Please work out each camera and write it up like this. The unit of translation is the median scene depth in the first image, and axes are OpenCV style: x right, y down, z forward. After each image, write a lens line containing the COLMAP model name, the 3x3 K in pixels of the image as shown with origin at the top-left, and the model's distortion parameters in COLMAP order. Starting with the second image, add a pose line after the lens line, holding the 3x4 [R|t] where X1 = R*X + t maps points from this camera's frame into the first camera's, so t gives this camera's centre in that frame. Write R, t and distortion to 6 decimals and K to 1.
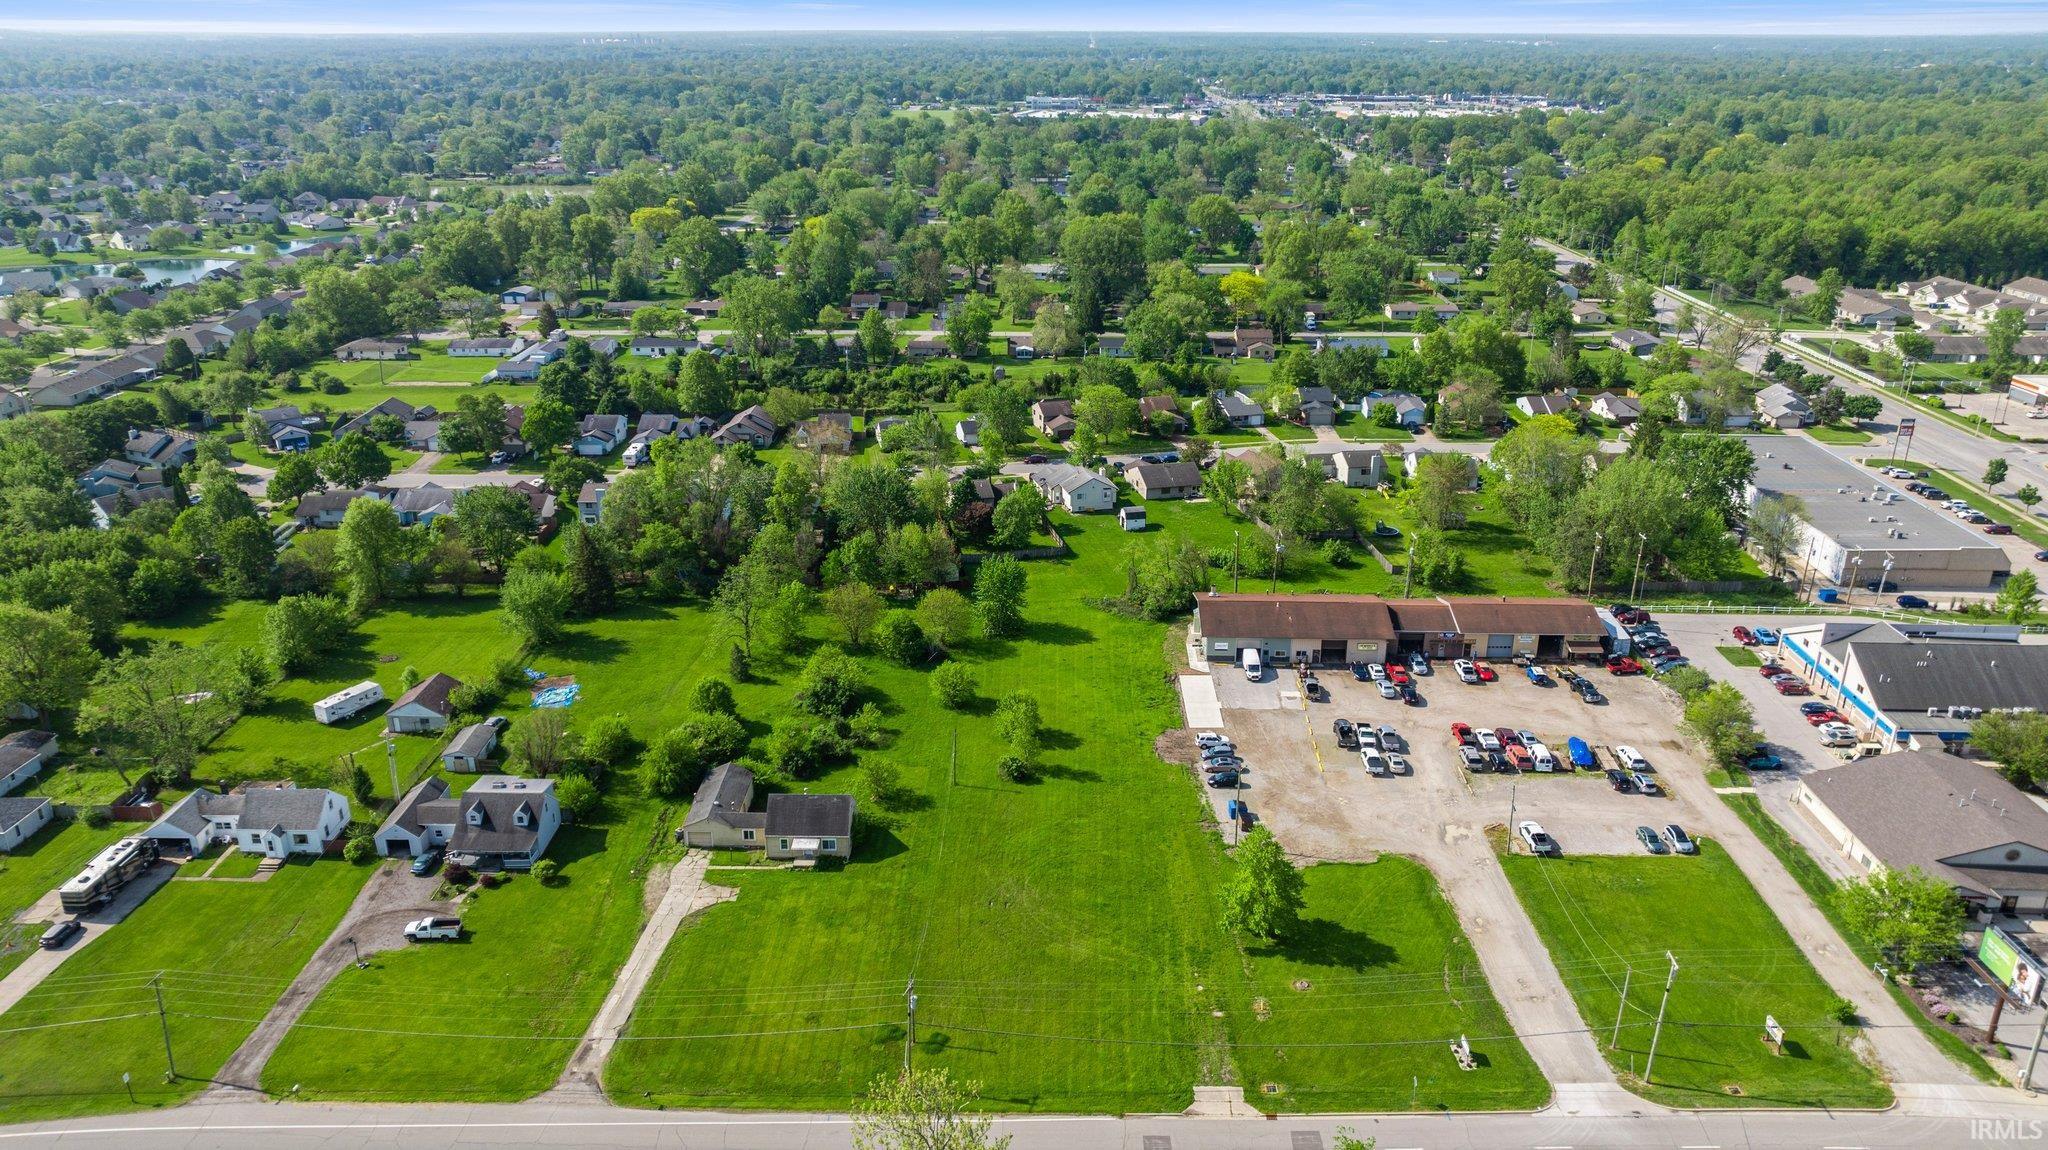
lens RADIAL K [[1440.9, 0, 1024.0], [0, 1440.9, 575.0], [0, 0, 1]] dist [-0.010009, -0.028775]
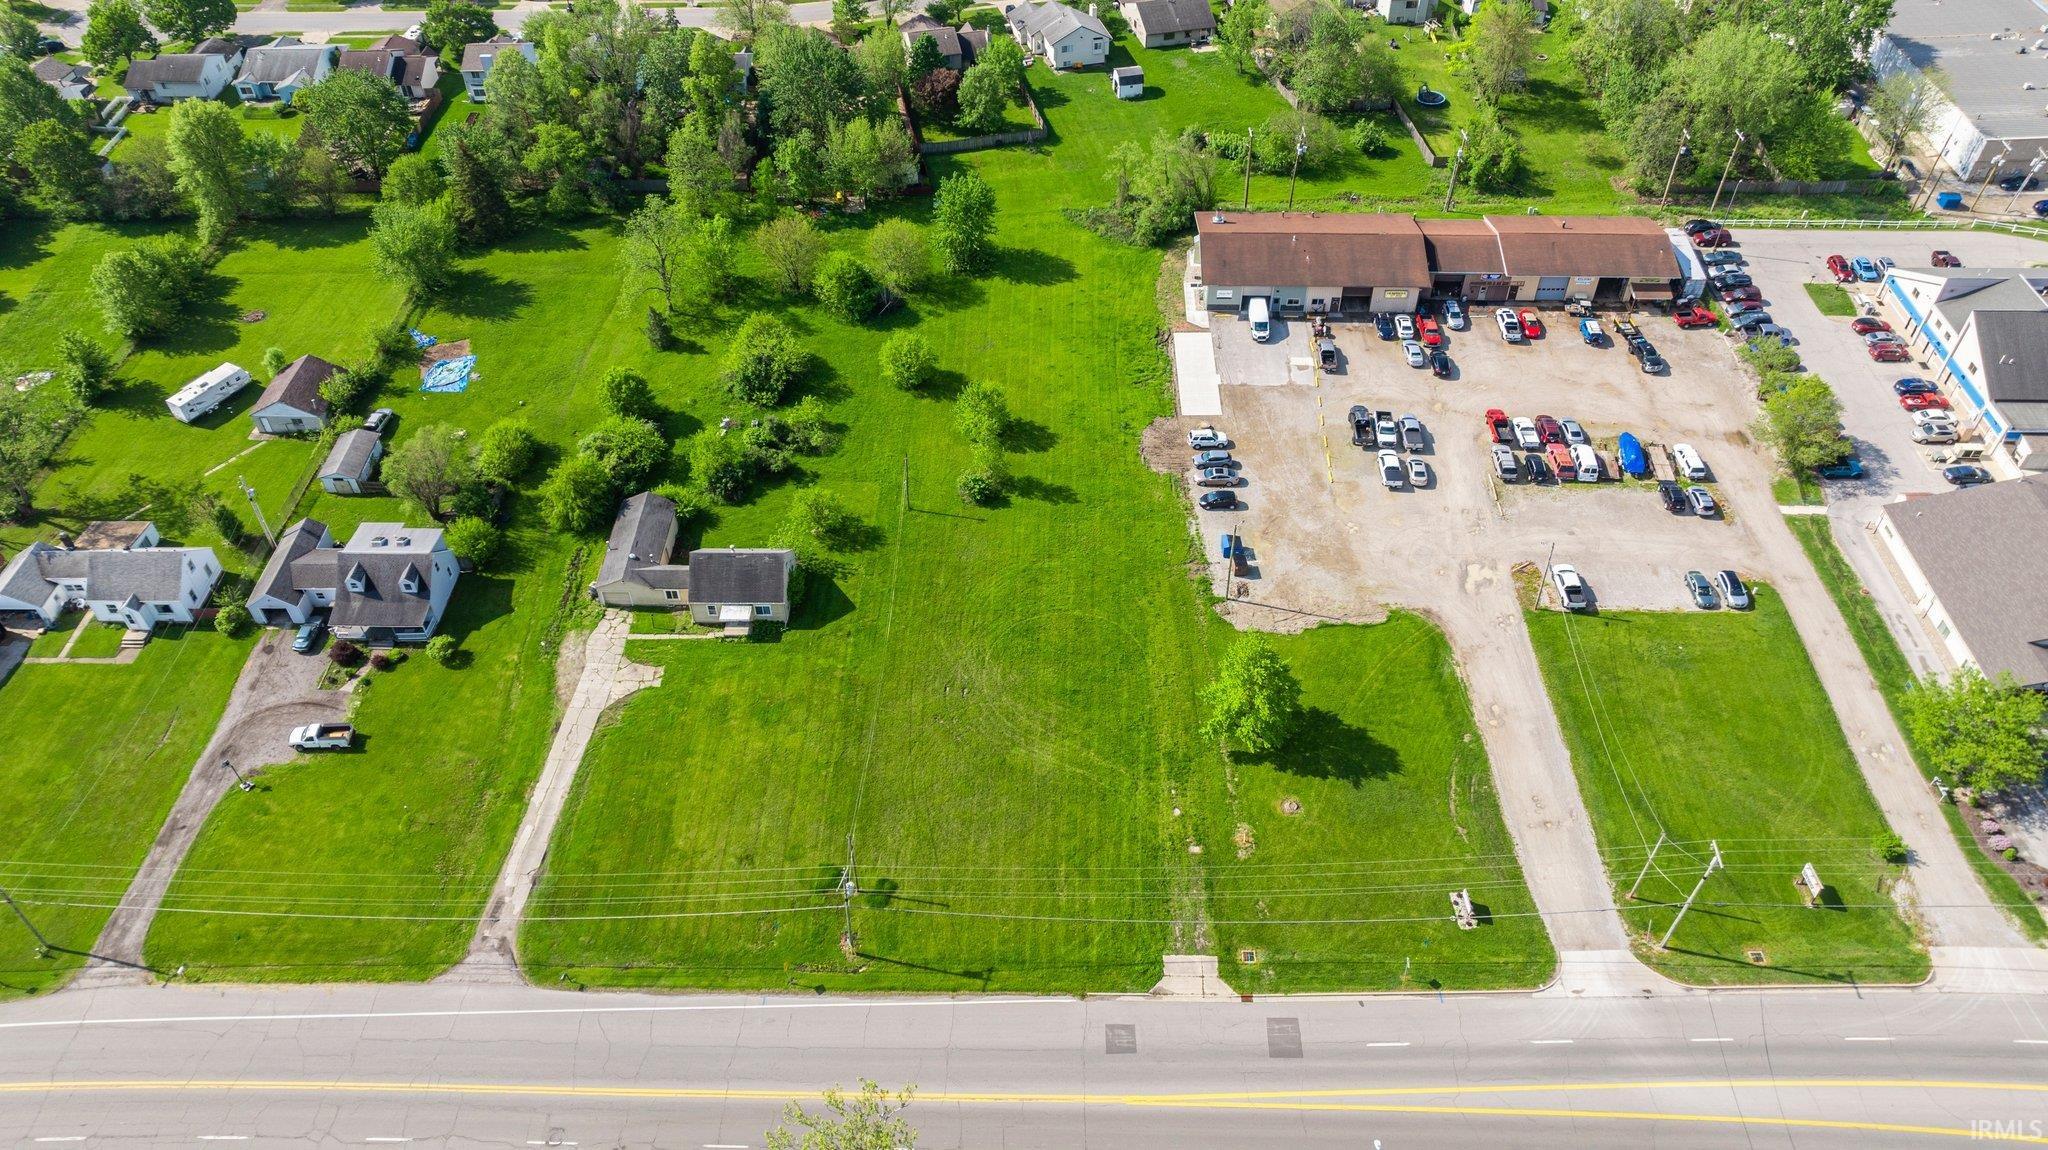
lens RADIAL K [[1427.6, 0, 1023.4], [0, 1427.6, 587.6], [0, 0, 1]] dist [-0.019260, 0.004022]
pose [[0.999955, -0.007886, -0.005231, 0.023099], [0.009330, 0.914044, 0.405507, -0.145322], [0.001583, -0.405538, 0.914077, 0.173494]]
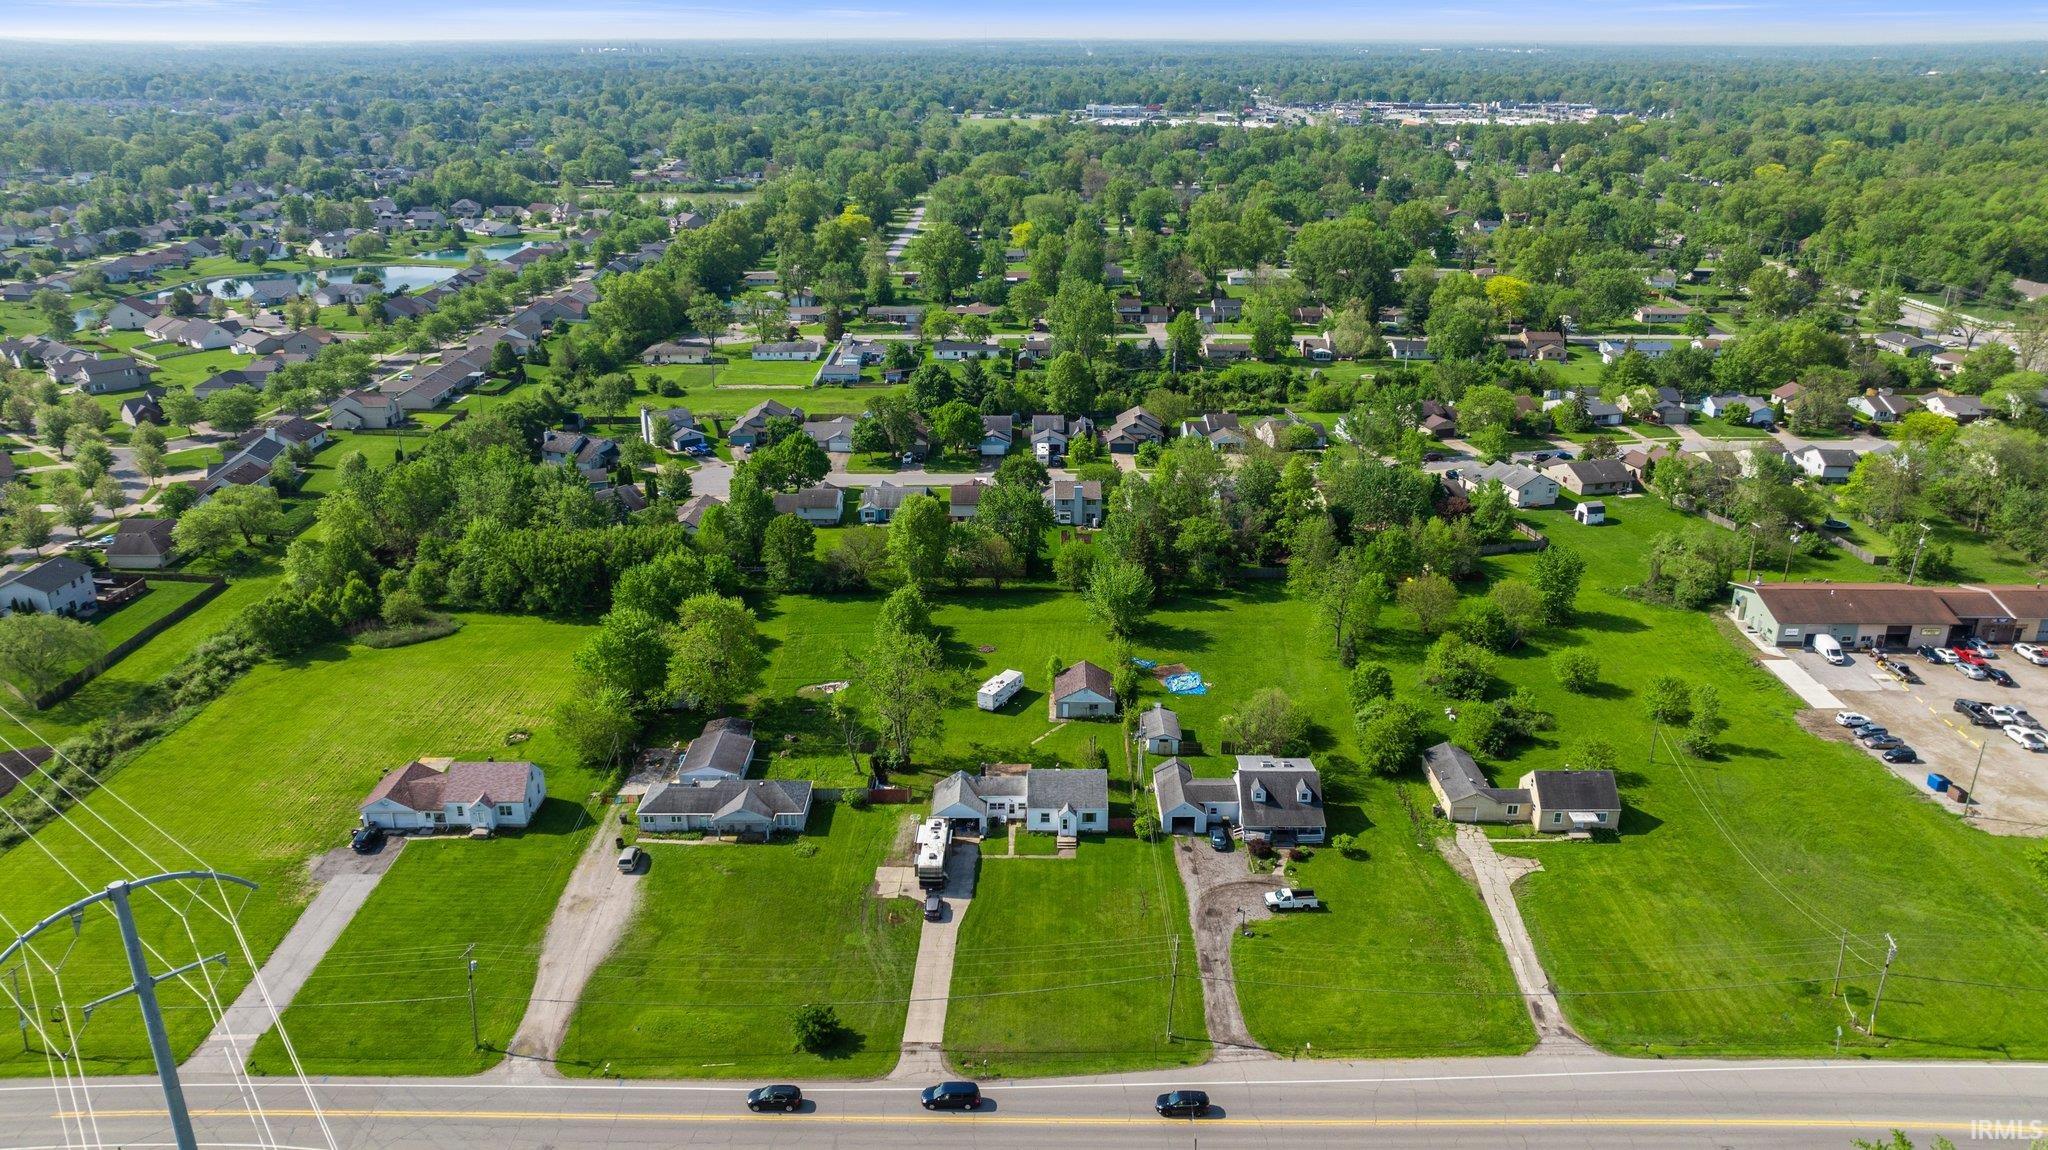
lens RADIAL K [[1444.2, 0, 1024.0], [0, 1444.2, 575.0], [0, 0, 1]] dist [-0.021066, 0.002850]
pose [[0.999926, -0.004951, 0.011143, -0.464806], [0.005014, 0.999972, -0.005605, 0.012030], [-0.011115, 0.005661, 0.999922, -0.035064]]
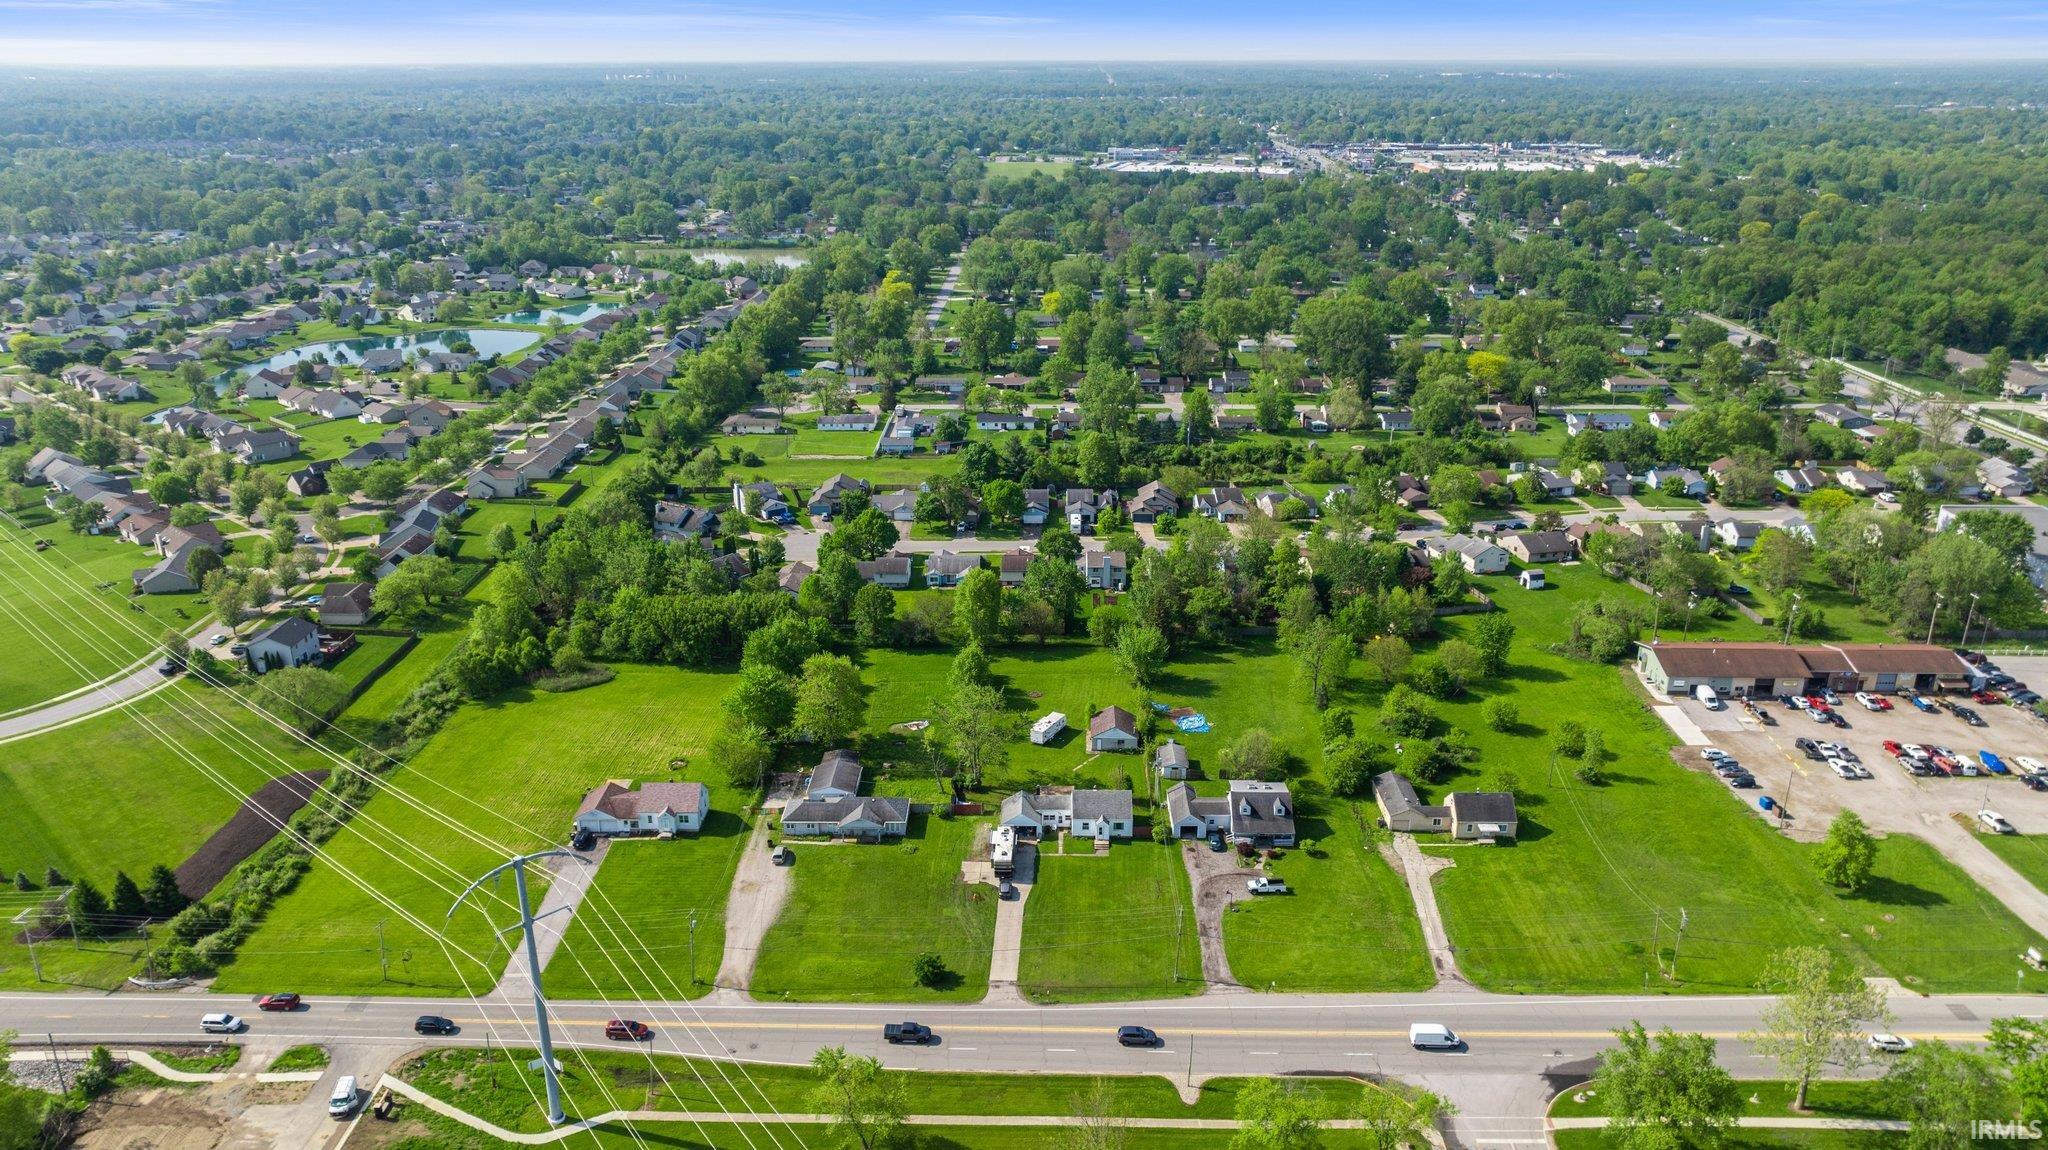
lens RADIAL K [[1451.8, 0, 1024.0], [0, 1451.8, 575.0], [0, 0, 1]] dist [-0.013030, -0.022323]
pose [[0.999995, -0.002369, -0.001922, -0.489916], [0.002329, 0.999784, -0.020644, -0.024799], [0.001970, 0.020639, 0.999785, -0.337477]]
